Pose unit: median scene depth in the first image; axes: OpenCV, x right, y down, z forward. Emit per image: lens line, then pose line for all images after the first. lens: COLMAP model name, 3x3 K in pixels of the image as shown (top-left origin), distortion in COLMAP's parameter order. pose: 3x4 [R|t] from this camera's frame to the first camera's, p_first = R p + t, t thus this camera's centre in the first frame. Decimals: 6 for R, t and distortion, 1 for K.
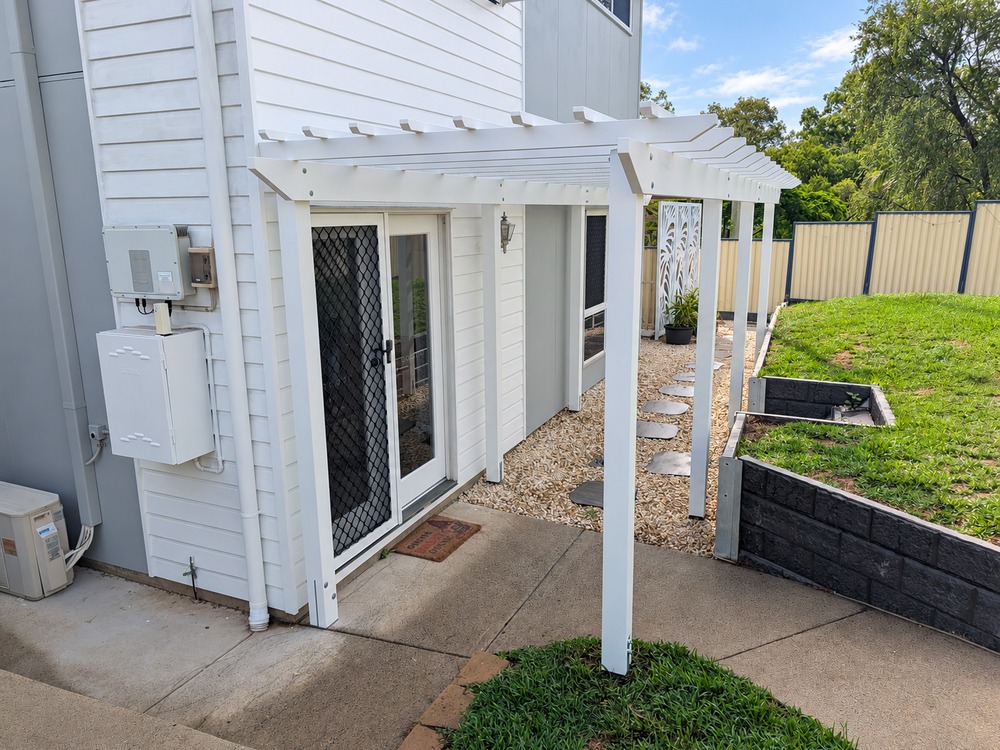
lens RADIAL K [[716.5, 0, 500.0], [0, 716.5, 375.0], [0, 0, 1]] dist [0.004347, -0.001113]
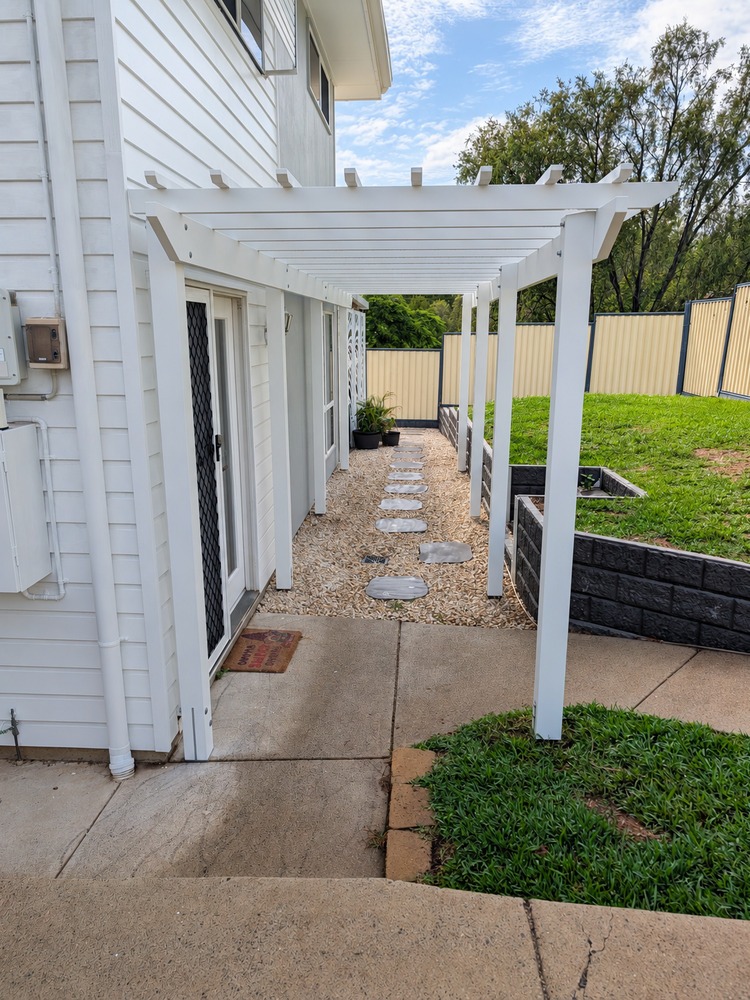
lens RADIAL K [[716.8, 0, 366.7], [0, 716.8, 510.1], [0, 0, 1]] dist [0.022251, -0.001128]
pose [[0.938451, -0.075773, 0.336999, -0.301933], [0.068455, 0.997089, 0.033565, 0.028338], [-0.338561, -0.008430, 0.940907, 0.095399]]
